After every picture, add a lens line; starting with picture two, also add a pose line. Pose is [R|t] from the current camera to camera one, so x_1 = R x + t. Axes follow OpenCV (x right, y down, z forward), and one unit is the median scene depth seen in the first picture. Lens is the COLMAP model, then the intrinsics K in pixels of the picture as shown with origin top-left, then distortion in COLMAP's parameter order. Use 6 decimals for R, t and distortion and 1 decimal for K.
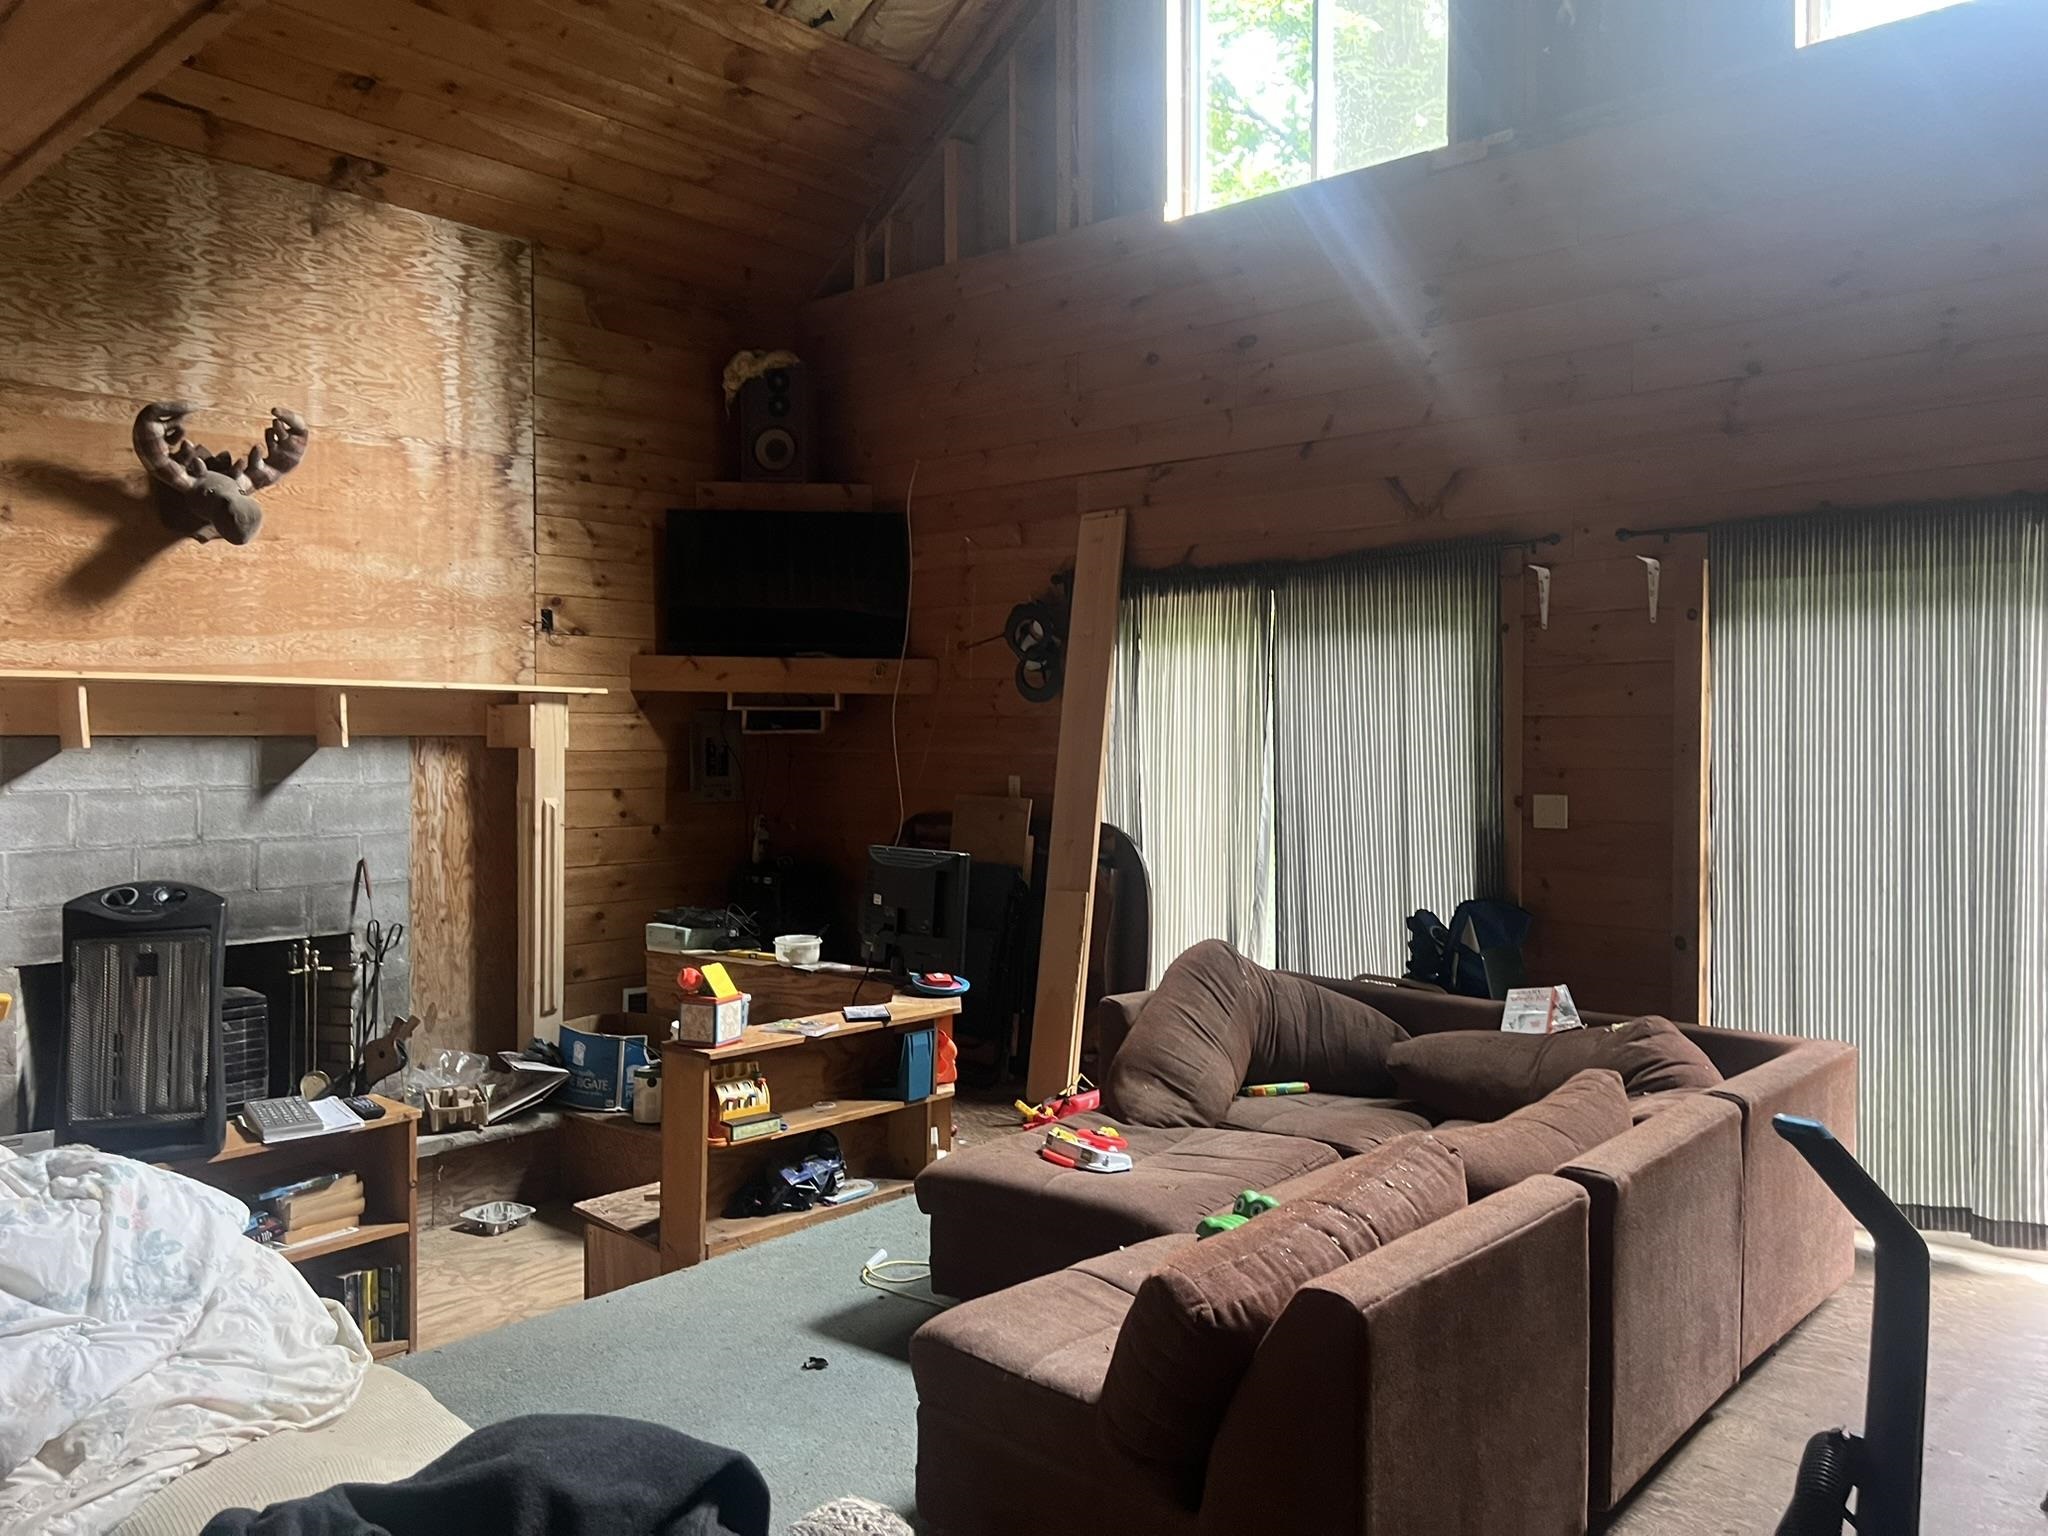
lens RADIAL K [[1534.1, 0, 1021.0], [0, 1534.1, 757.2], [0, 0, 1]] dist [0.092814, -0.084350]
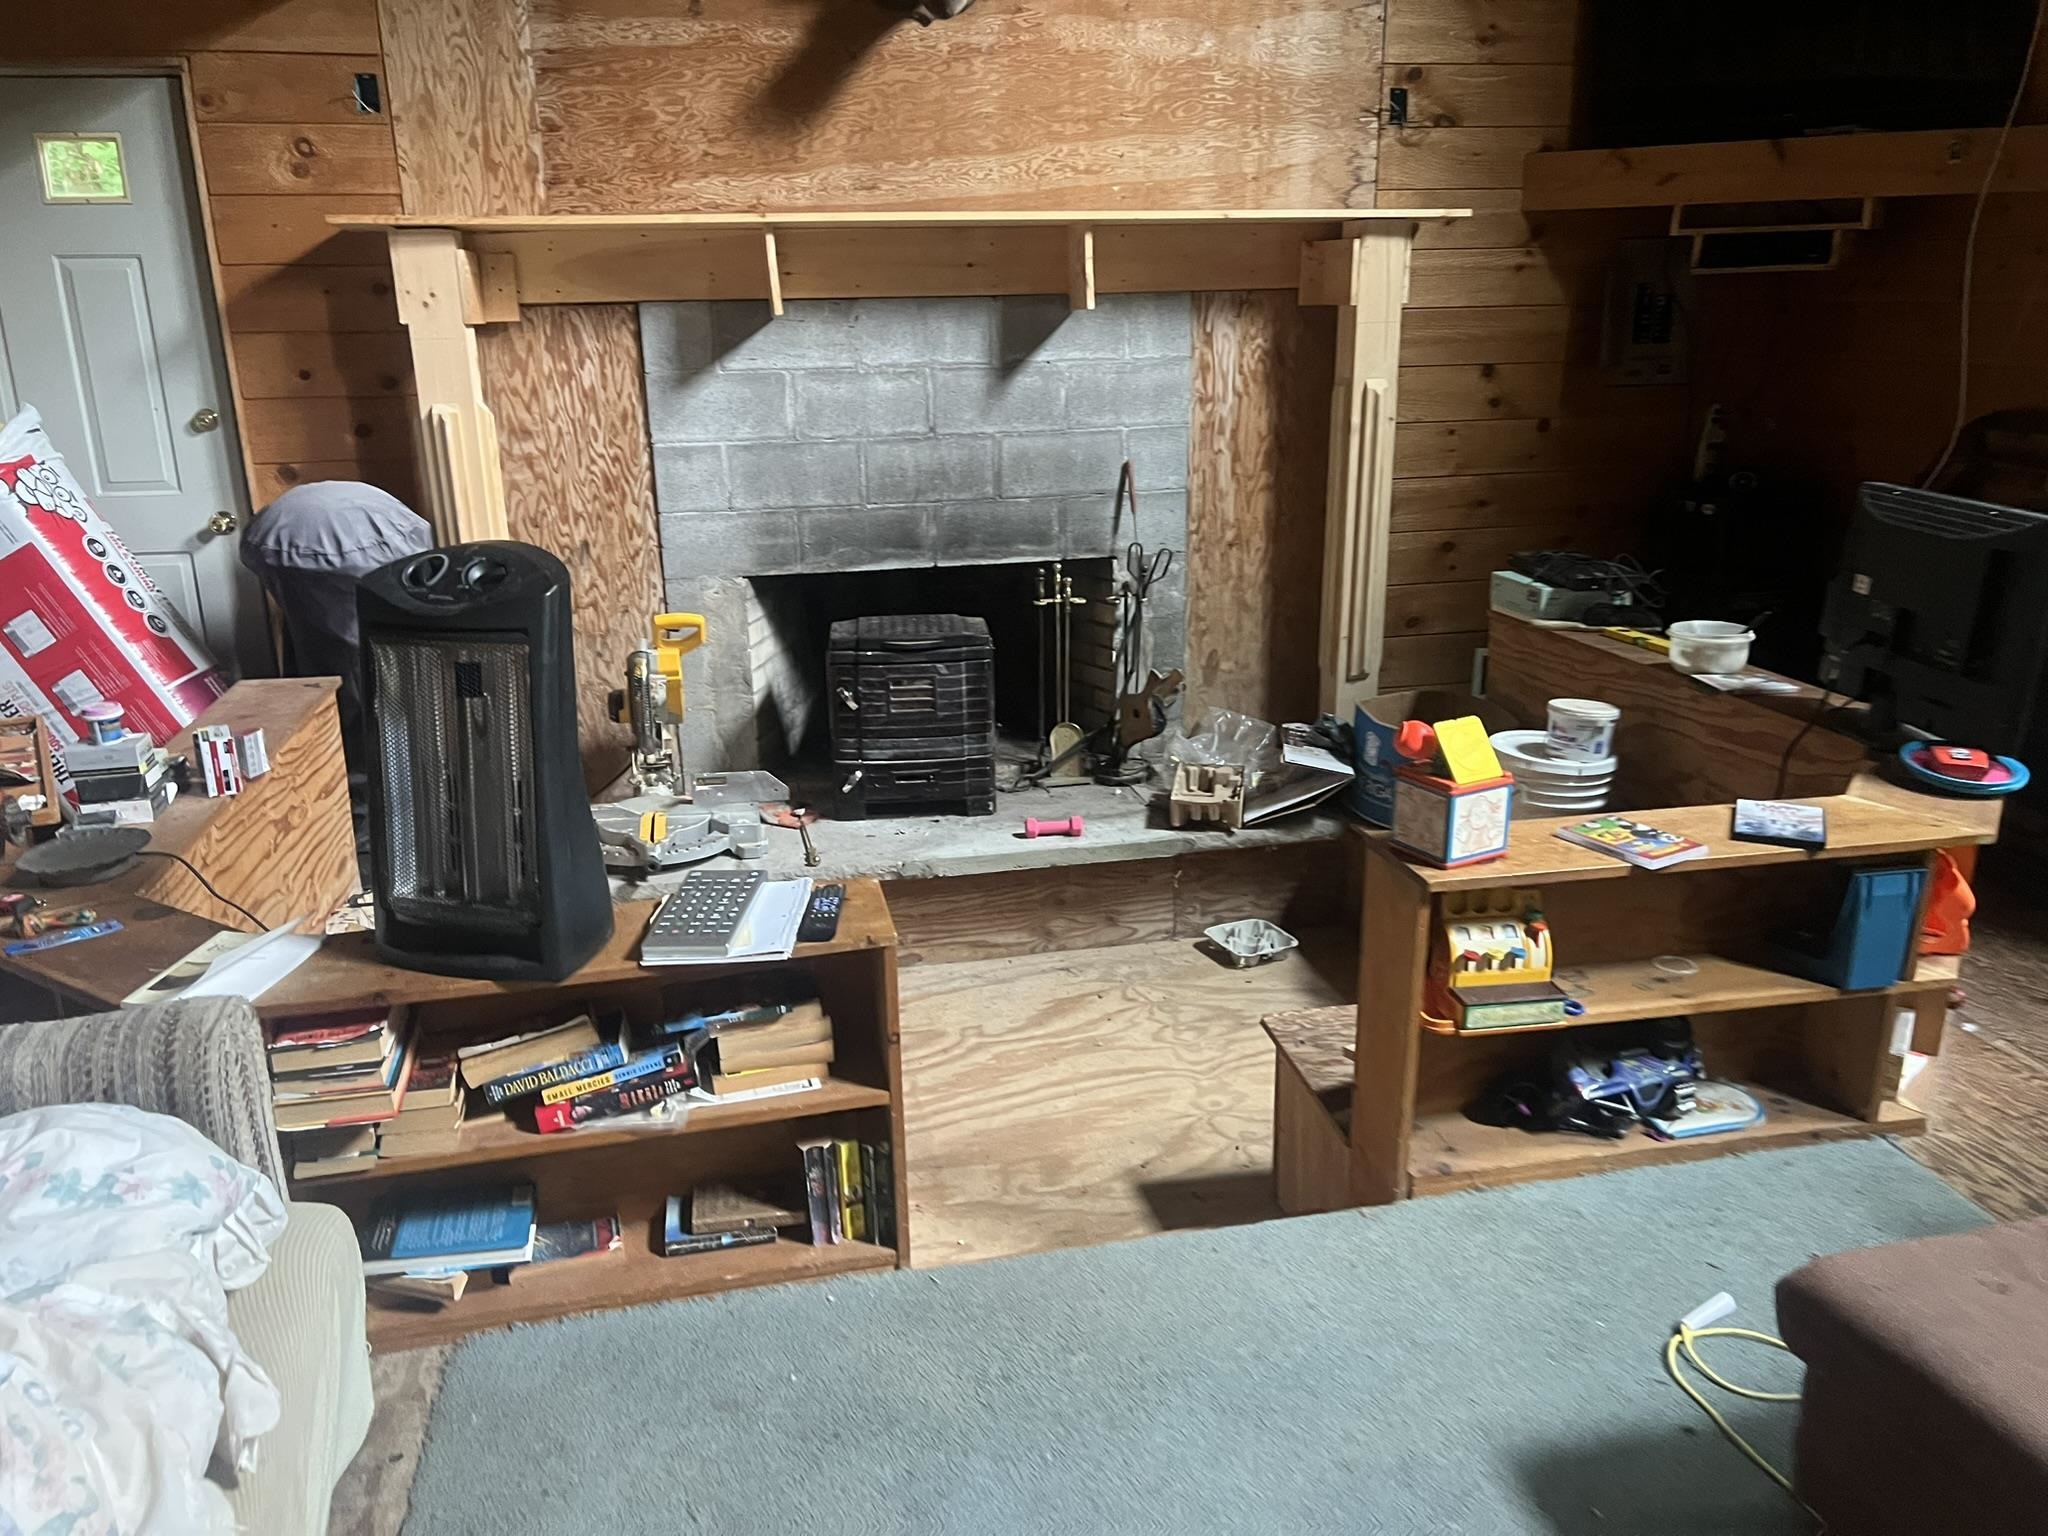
lens RADIAL K [[1533.9, 0, 1000.5], [0, 1533.9, 771.0], [0, 0, 1]] dist [0.074358, -0.087986]
pose [[0.799835, 0.161856, -0.577986, -0.006683], [0.010754, 0.958937, 0.283416, -0.004473], [0.600124, -0.232901, 0.765250, 0.349125]]
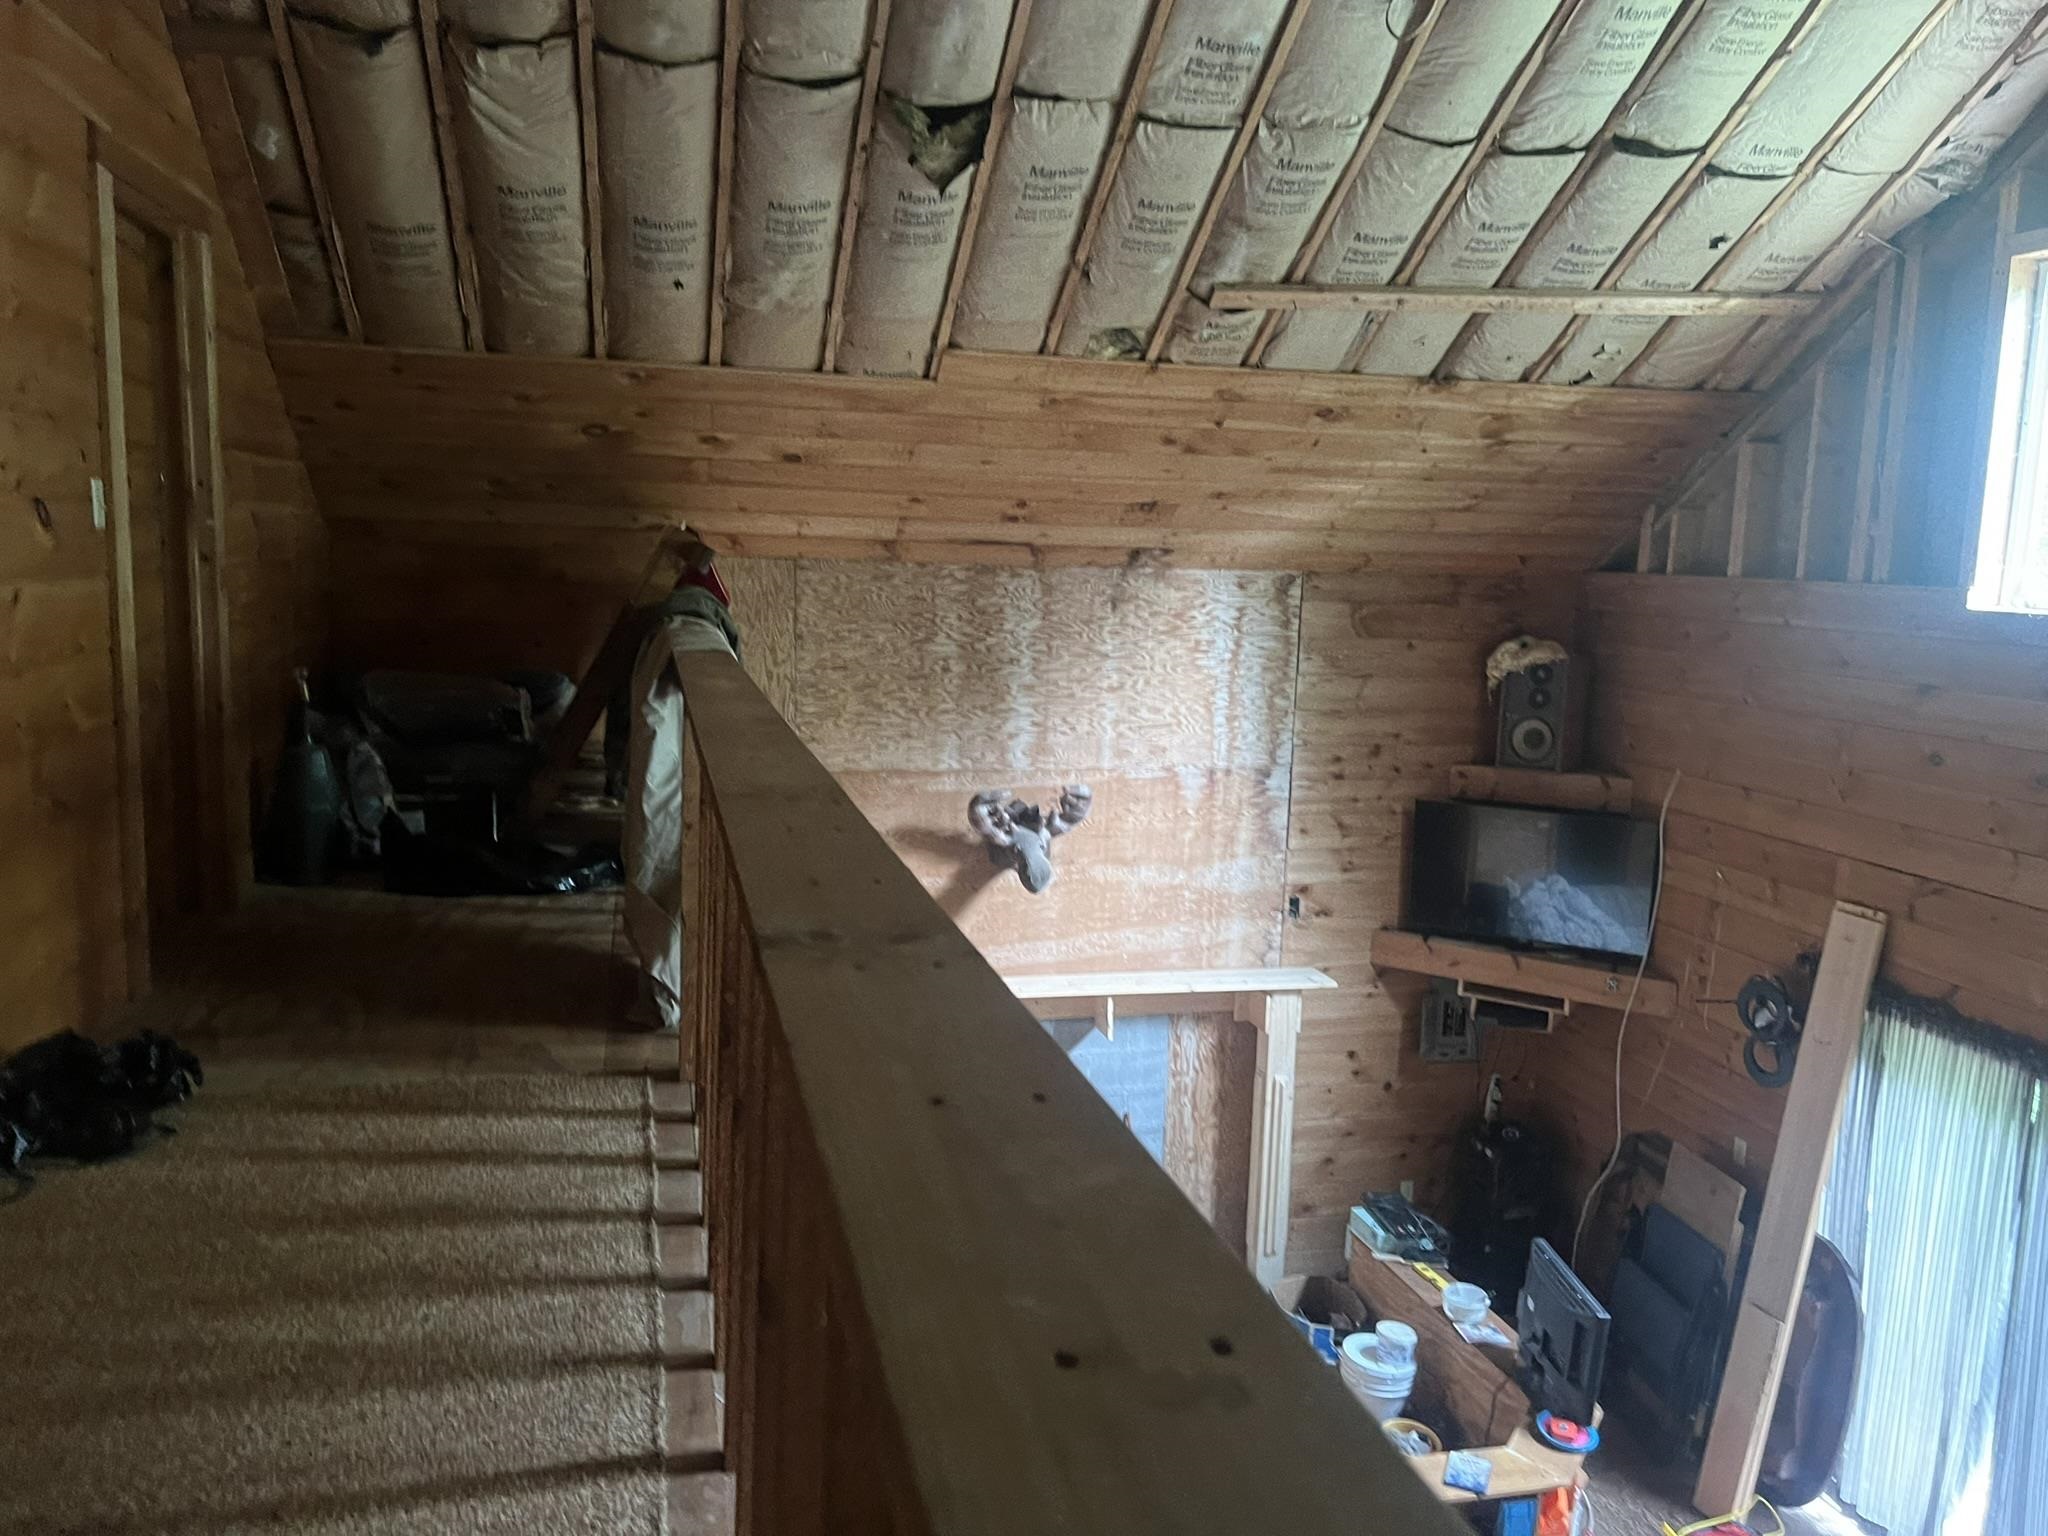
lens RADIAL K [[1527.3, 0, 1020.0], [0, 1527.3, 814.4], [0, 0, 1]] dist [0.090507, -0.132912]
pose [[0.824710, 0.112638, -0.554225, 0.152772], [-0.034083, 0.988084, 0.150097, -0.353514], [0.564527, -0.104897, 0.818722, -0.009642]]
